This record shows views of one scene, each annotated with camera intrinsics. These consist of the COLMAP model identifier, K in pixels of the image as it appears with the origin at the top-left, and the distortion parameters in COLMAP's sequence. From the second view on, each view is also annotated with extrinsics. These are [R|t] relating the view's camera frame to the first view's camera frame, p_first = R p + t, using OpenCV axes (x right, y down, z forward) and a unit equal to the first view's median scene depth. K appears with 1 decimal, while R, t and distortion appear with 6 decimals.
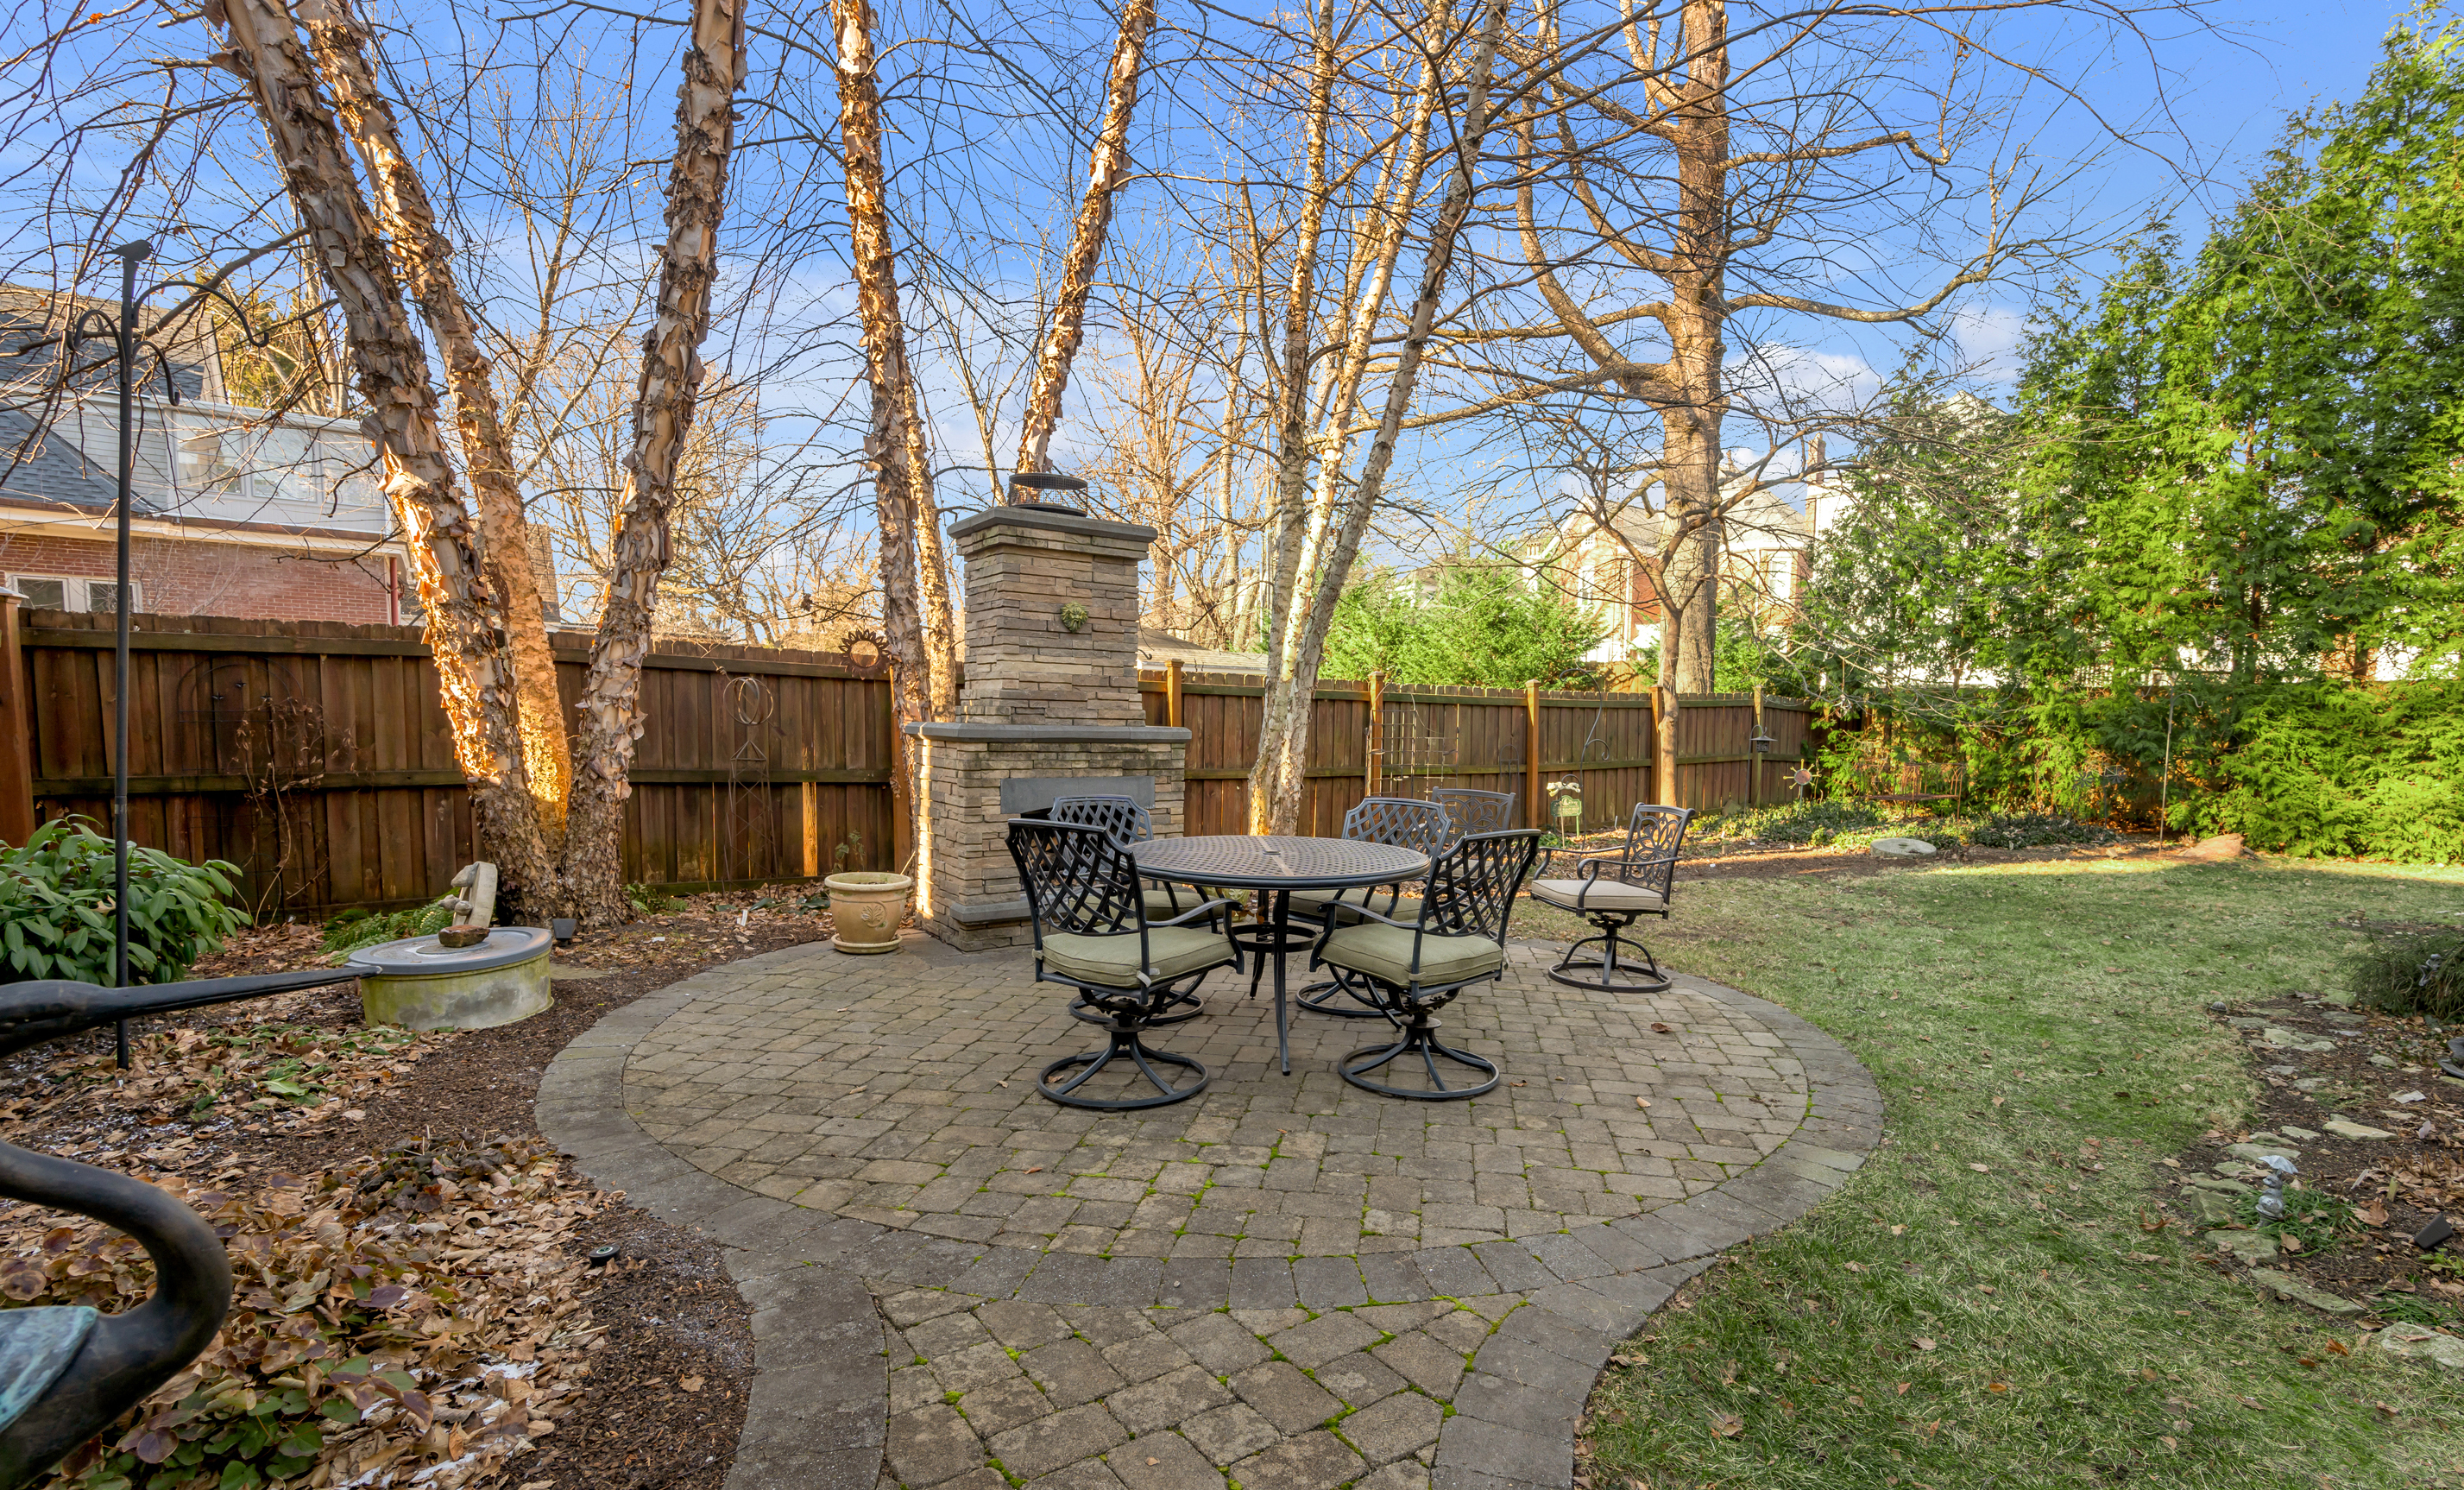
lens RADIAL K [[1082.6, 0, 1312.9], [0, 1082.6, 803.3], [0, 0, 1]] dist [0.002358, 0.000490]
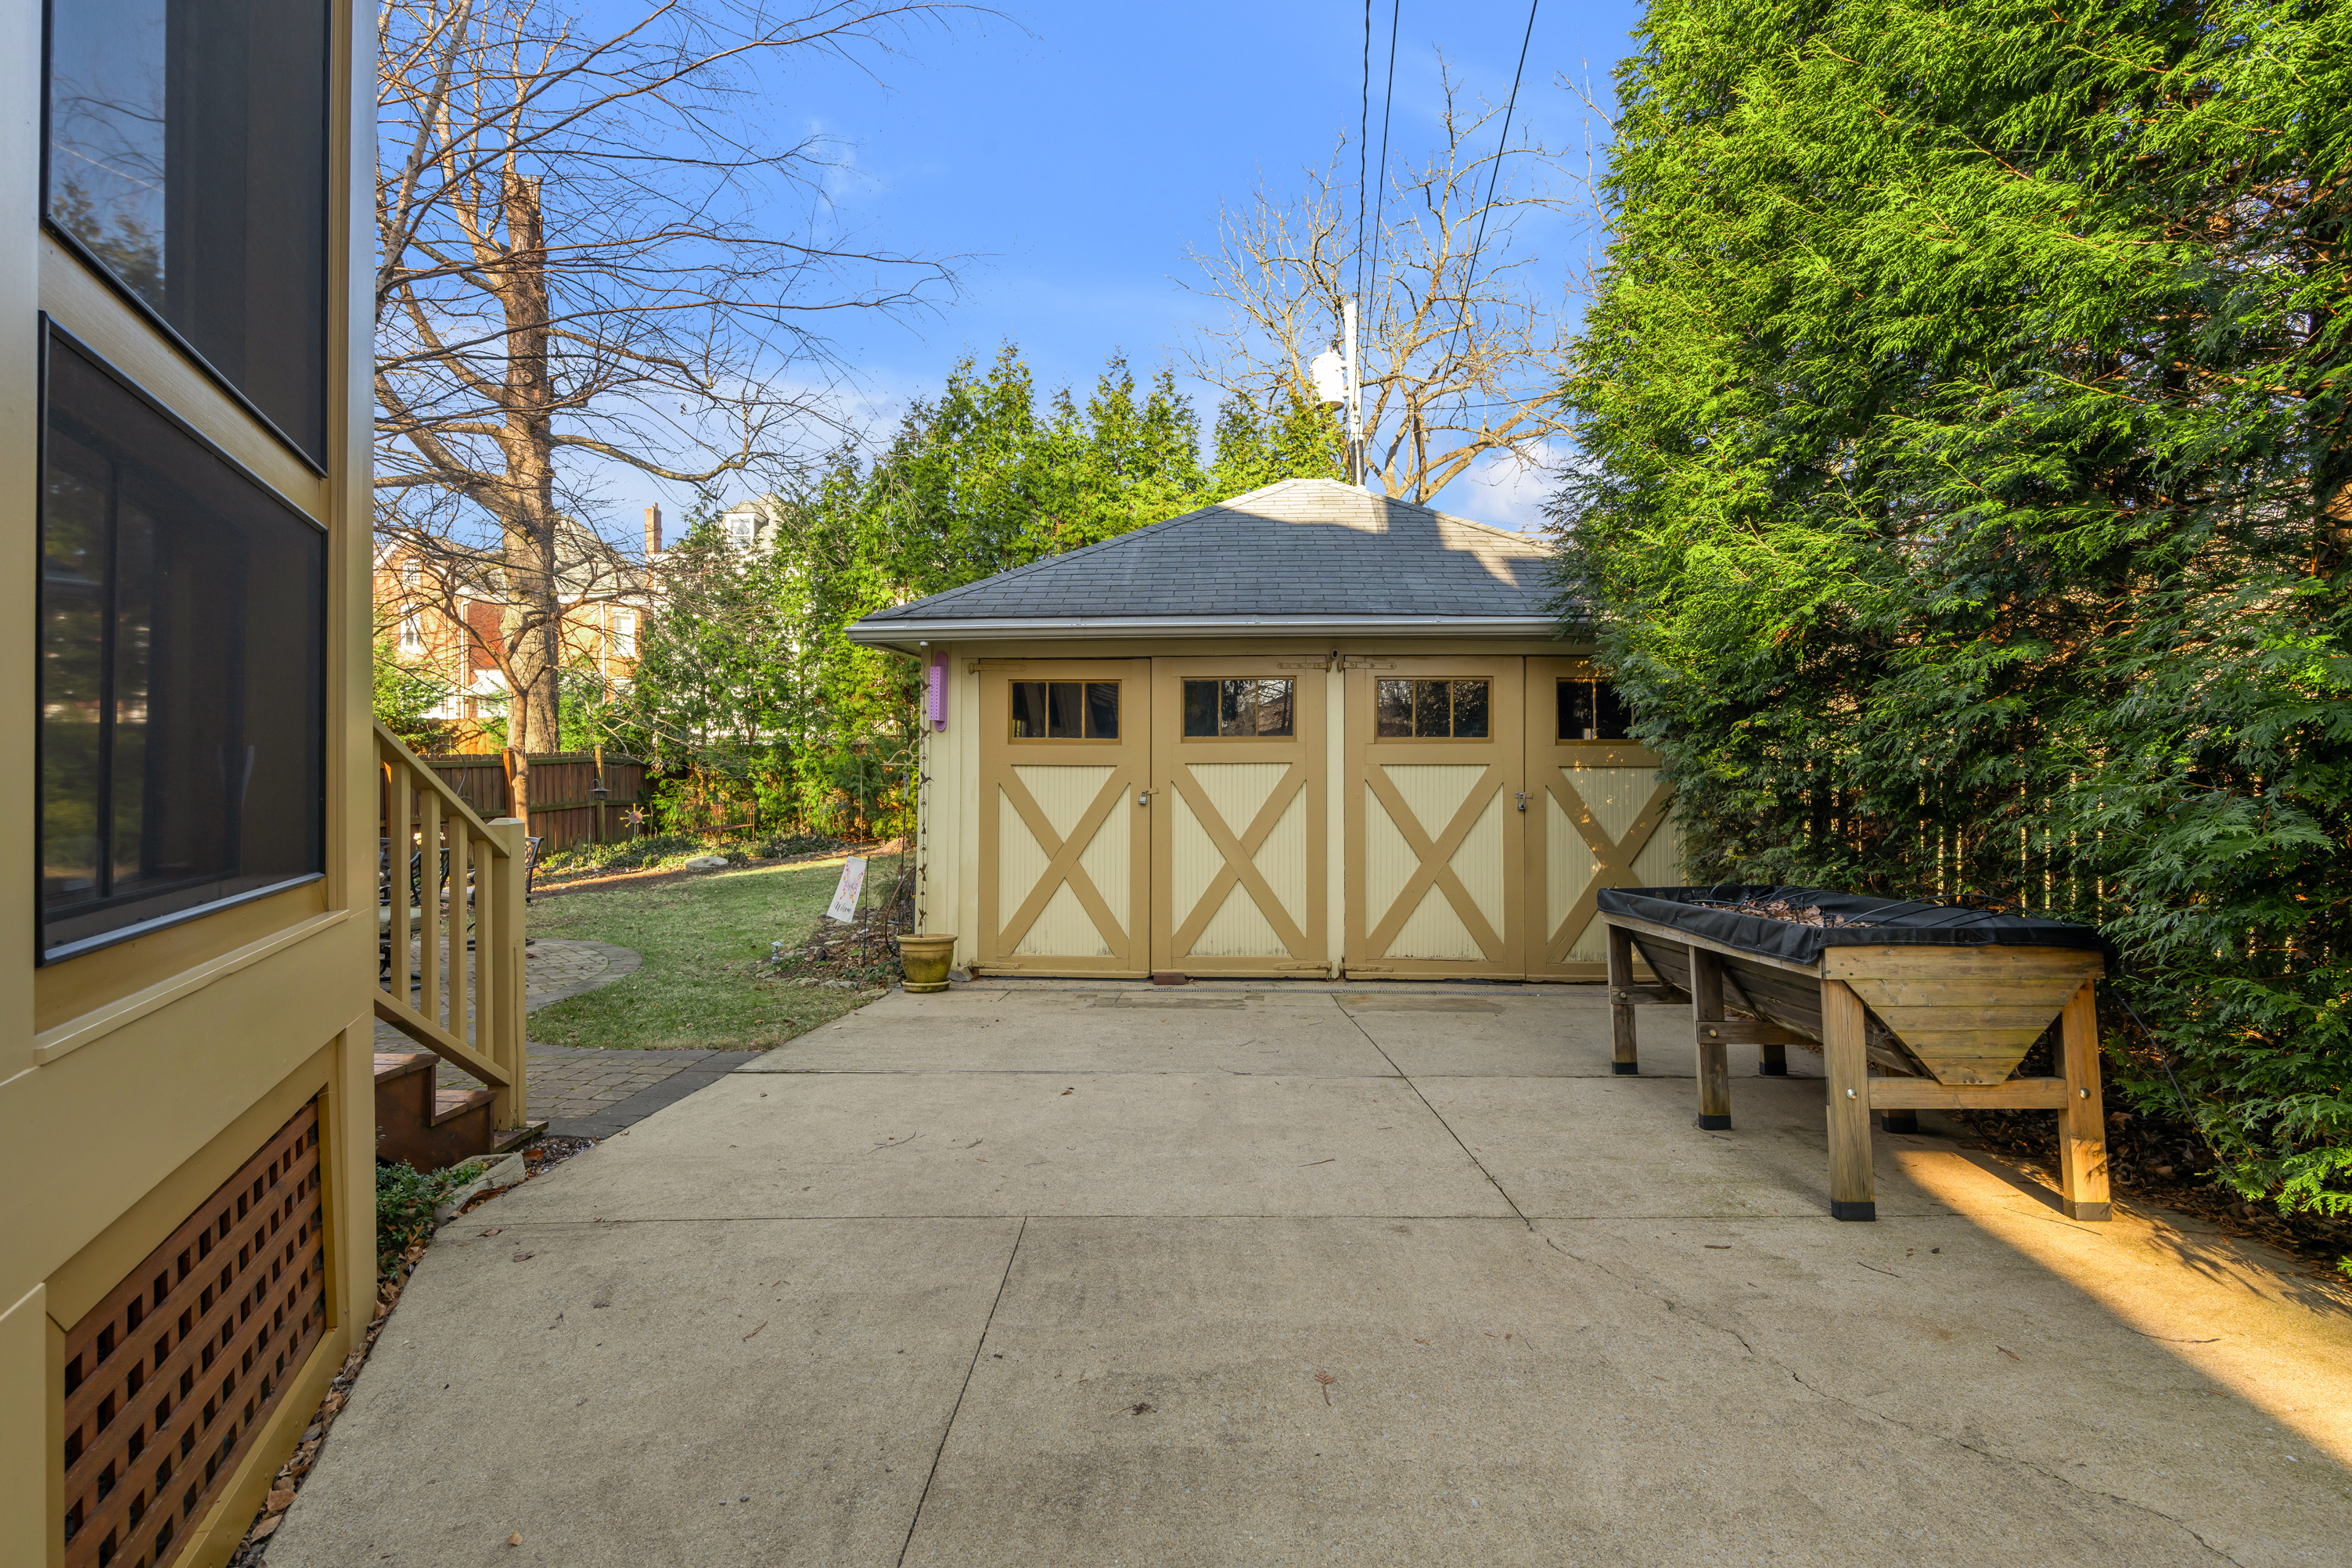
lens RADIAL K [[1119.1, 0, 1169.0], [0, 1119.1, 763.2], [0, 0, 1]] dist [-0.004543, 0.000365]
pose [[0.662517, -0.020439, 0.748768, -0.116639], [0.076300, 0.996270, -0.040316, 0.012872], [-0.745151, 0.083841, 0.661605, -0.340339]]
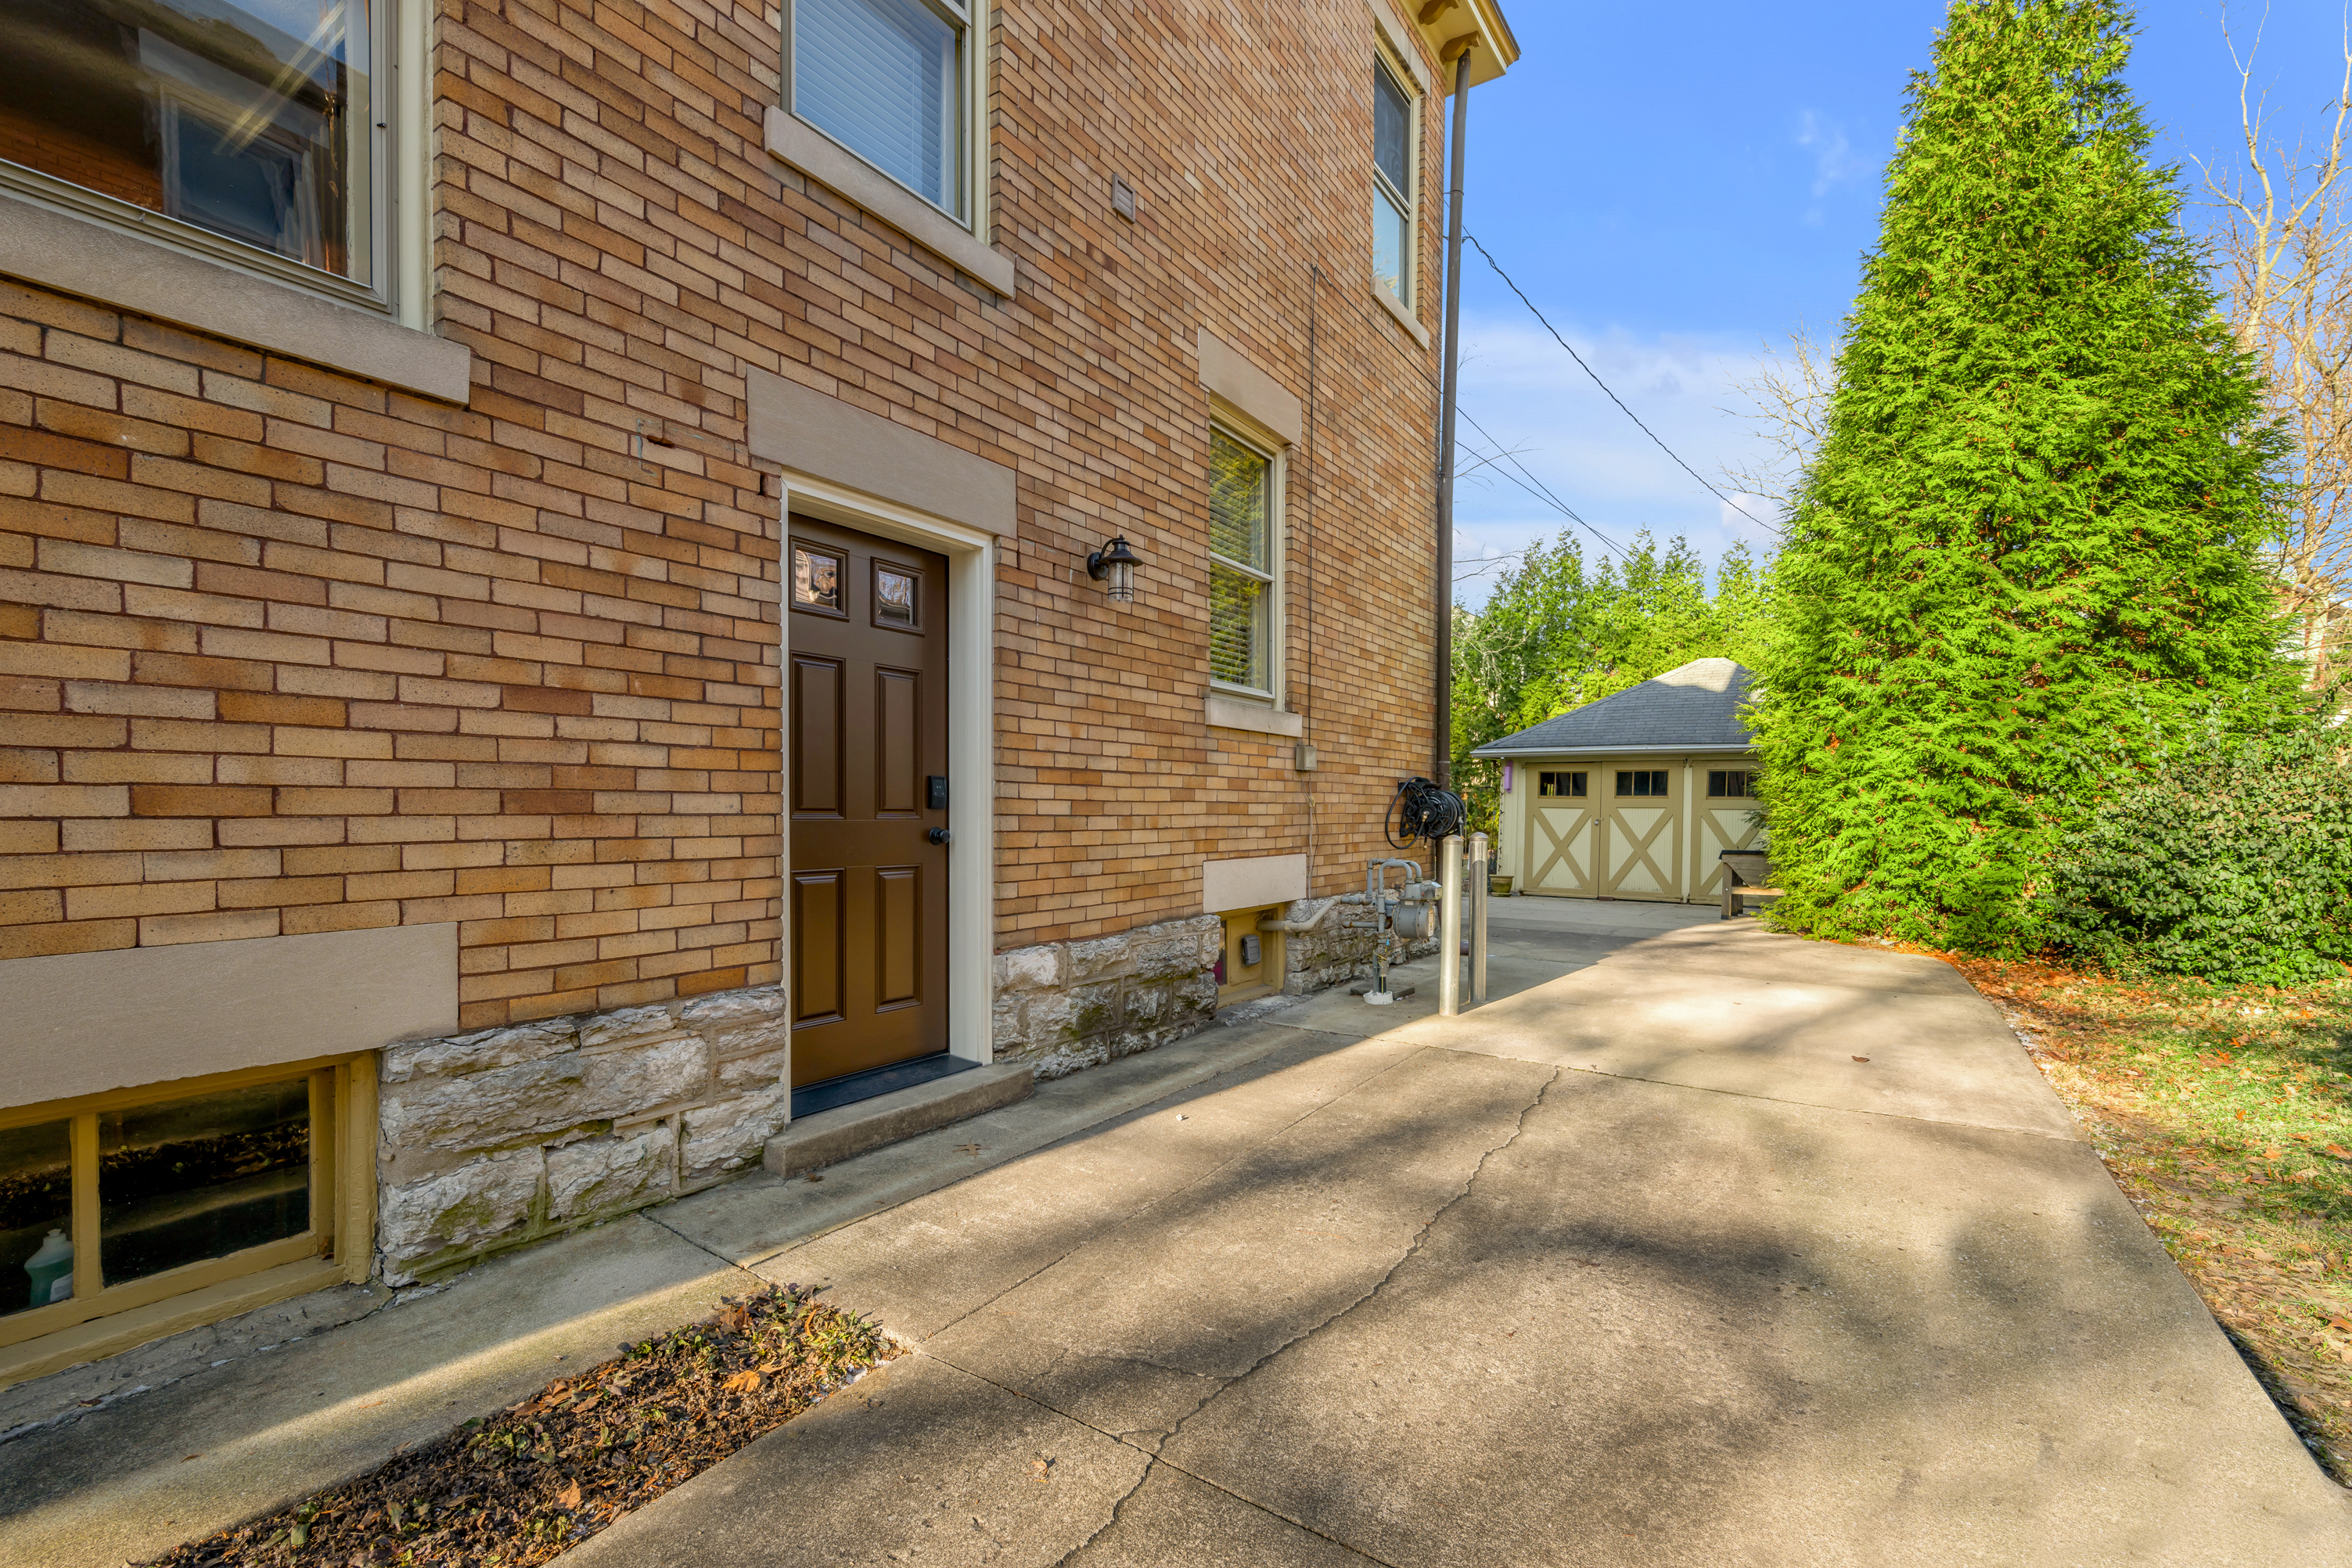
lens RADIAL K [[1020.0, 0, 1181.8], [0, 1020.0, 823.2], [0, 0, 1]] dist [-0.000297, -0.000043]
pose [[0.949064, -0.020665, 0.314405, -0.535846], [0.038375, 0.998000, -0.050242, 0.048713], [-0.312738, 0.059748, 0.947958, -0.928126]]
